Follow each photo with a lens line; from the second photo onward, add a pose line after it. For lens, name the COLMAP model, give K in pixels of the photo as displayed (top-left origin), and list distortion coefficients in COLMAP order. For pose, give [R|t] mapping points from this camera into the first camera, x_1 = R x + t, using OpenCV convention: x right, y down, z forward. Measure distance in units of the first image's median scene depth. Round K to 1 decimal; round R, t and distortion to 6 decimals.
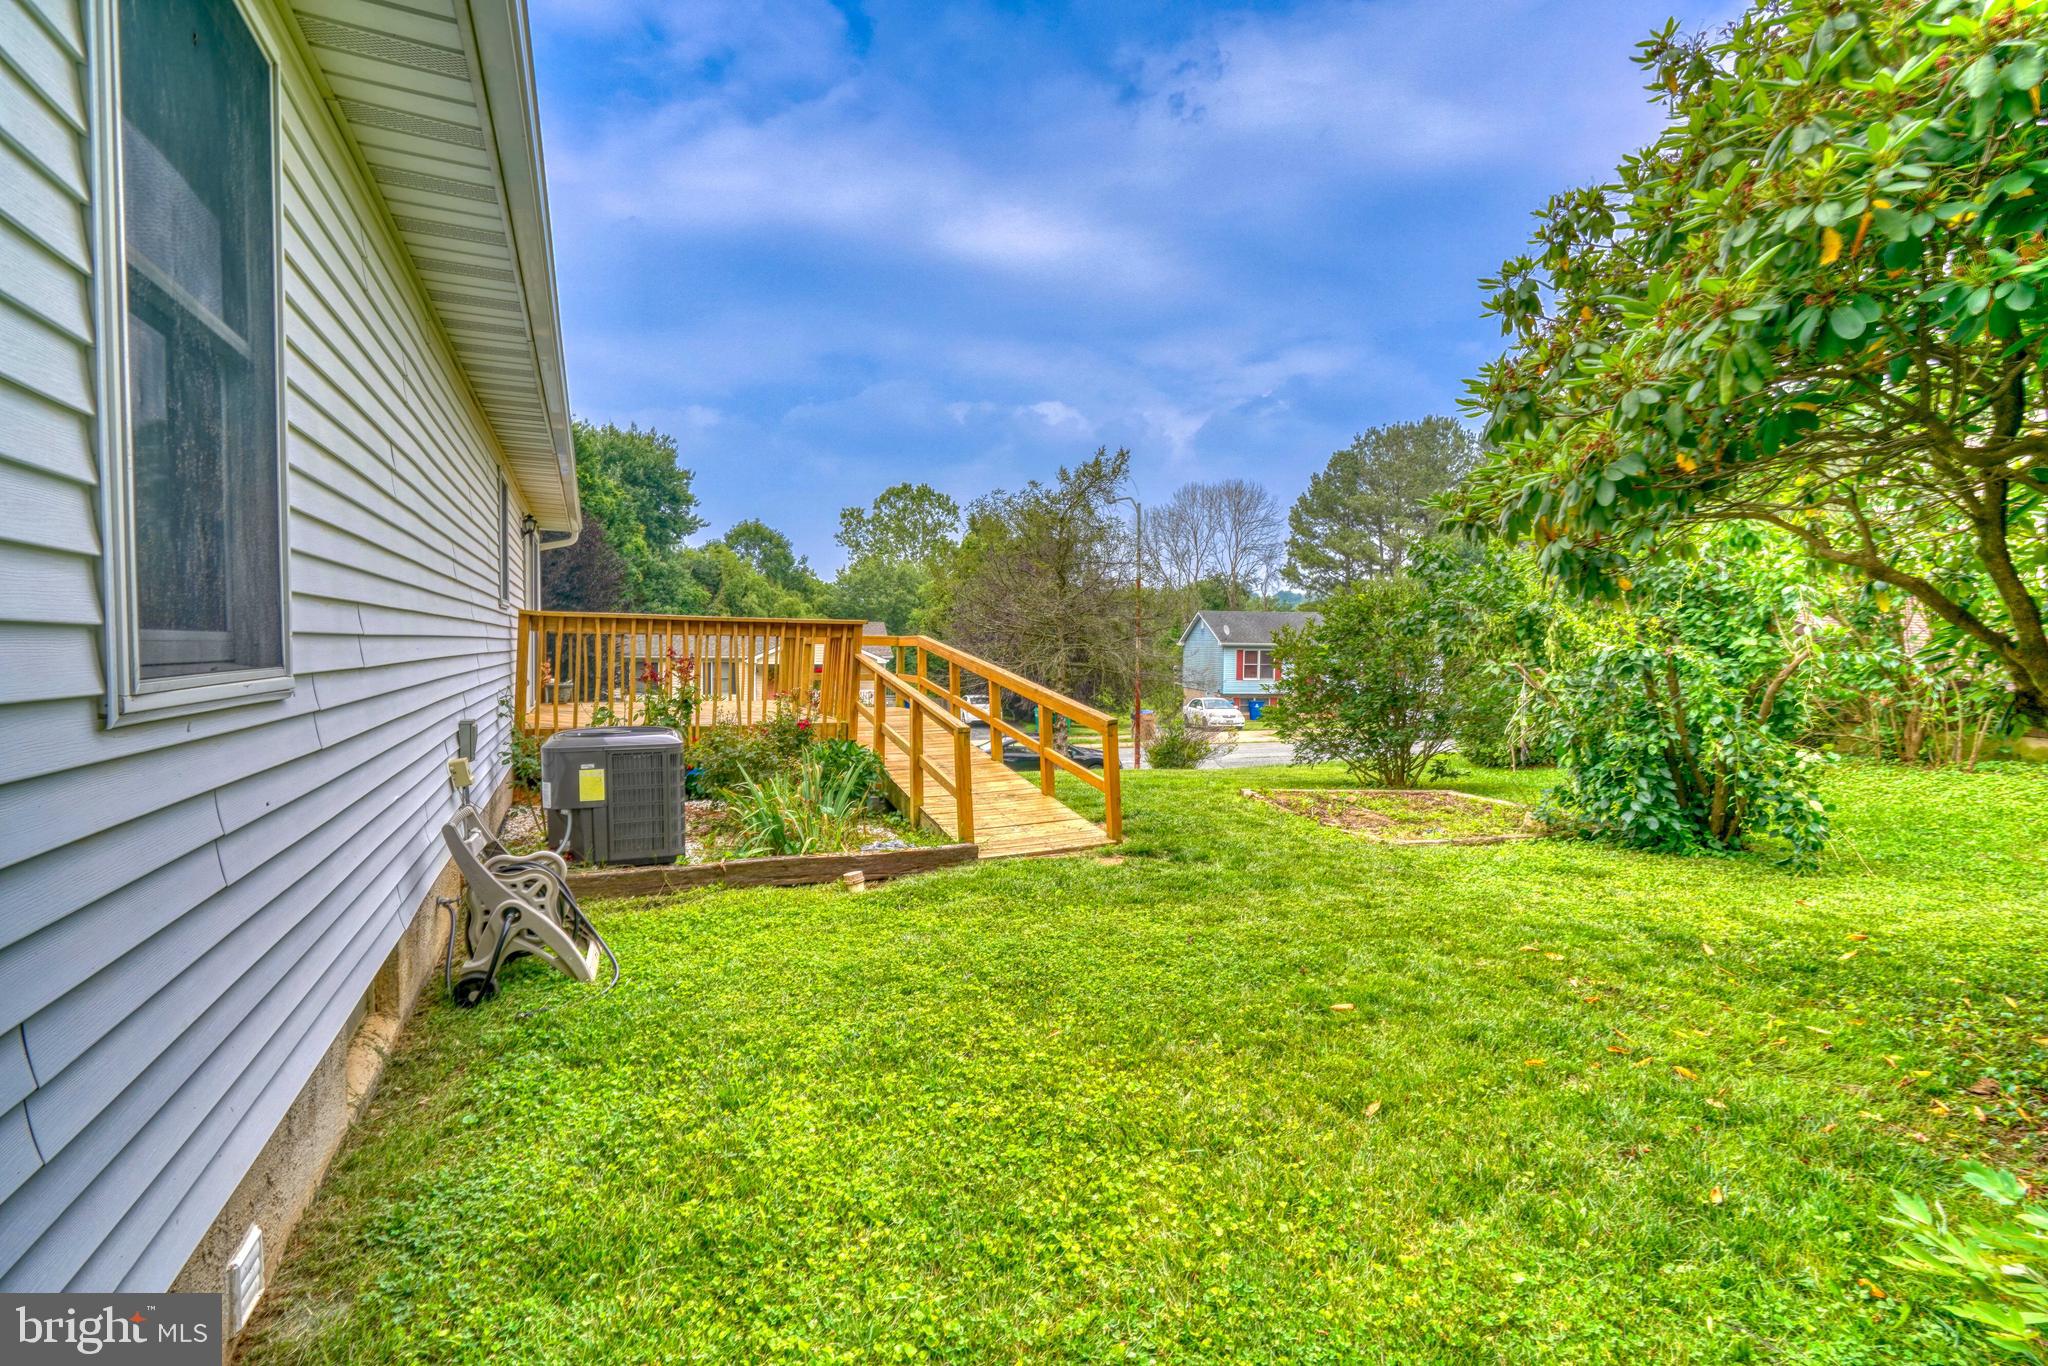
lens RADIAL K [[934.6, 0, 1027.8], [0, 934.6, 675.8], [0, 0, 1]] dist [-0.001795, -0.000162]
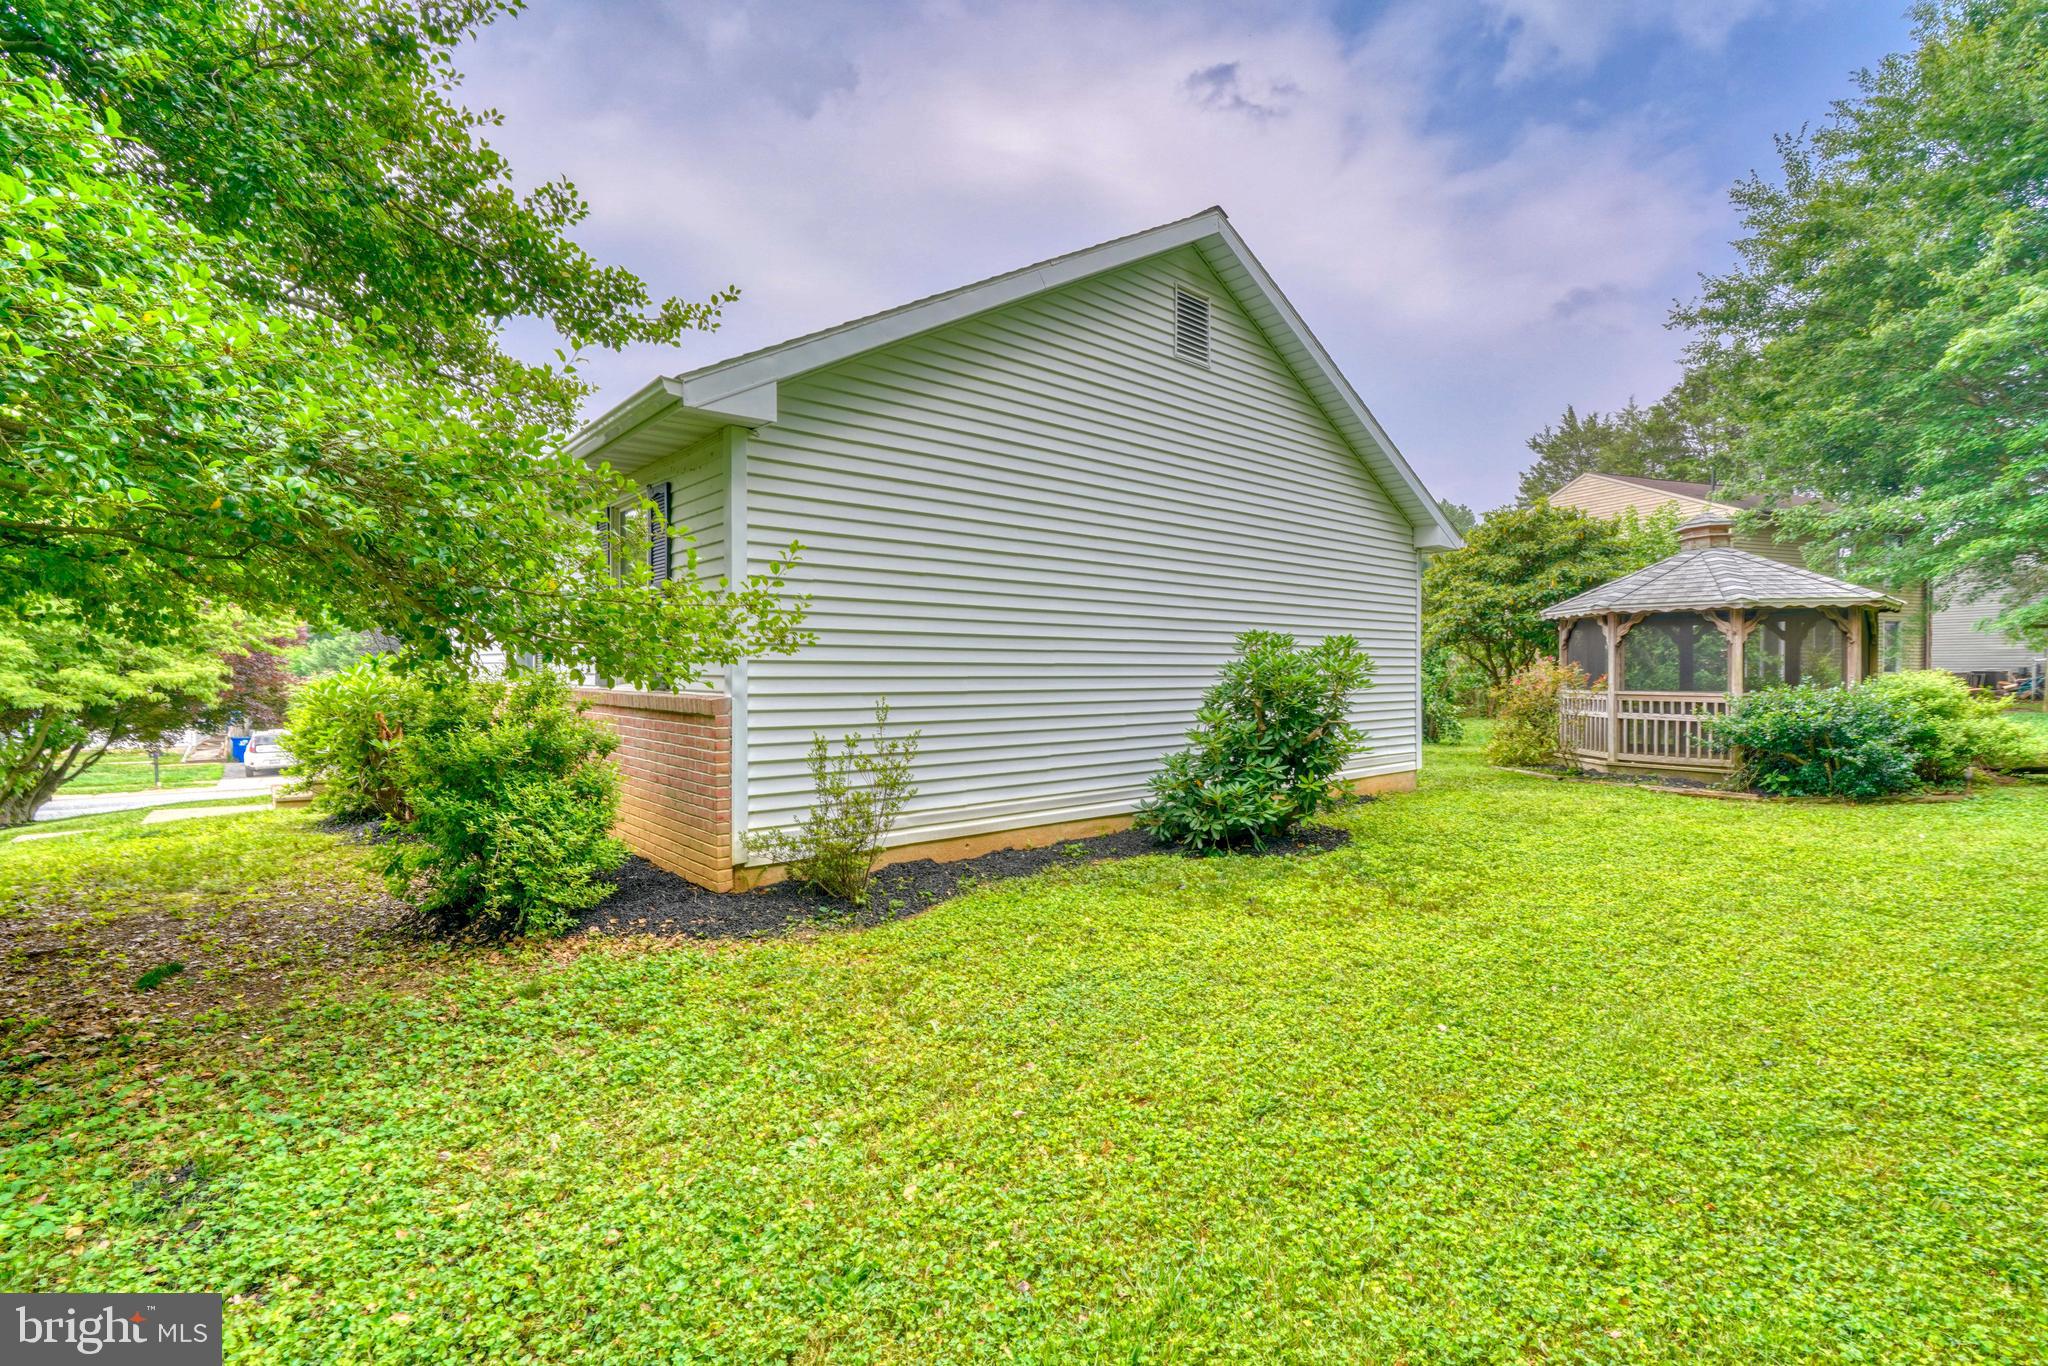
lens RADIAL K [[934.6, 0, 1024.5], [0, 934.6, 678.6], [0, 0, 1]] dist [-0.001795, -0.000162]
pose [[0.961028, -0.012394, 0.276172, -1.247791], [0.018289, 0.999656, -0.018780, 0.021374], [-0.275844, 0.023099, 0.960925, -1.413076]]
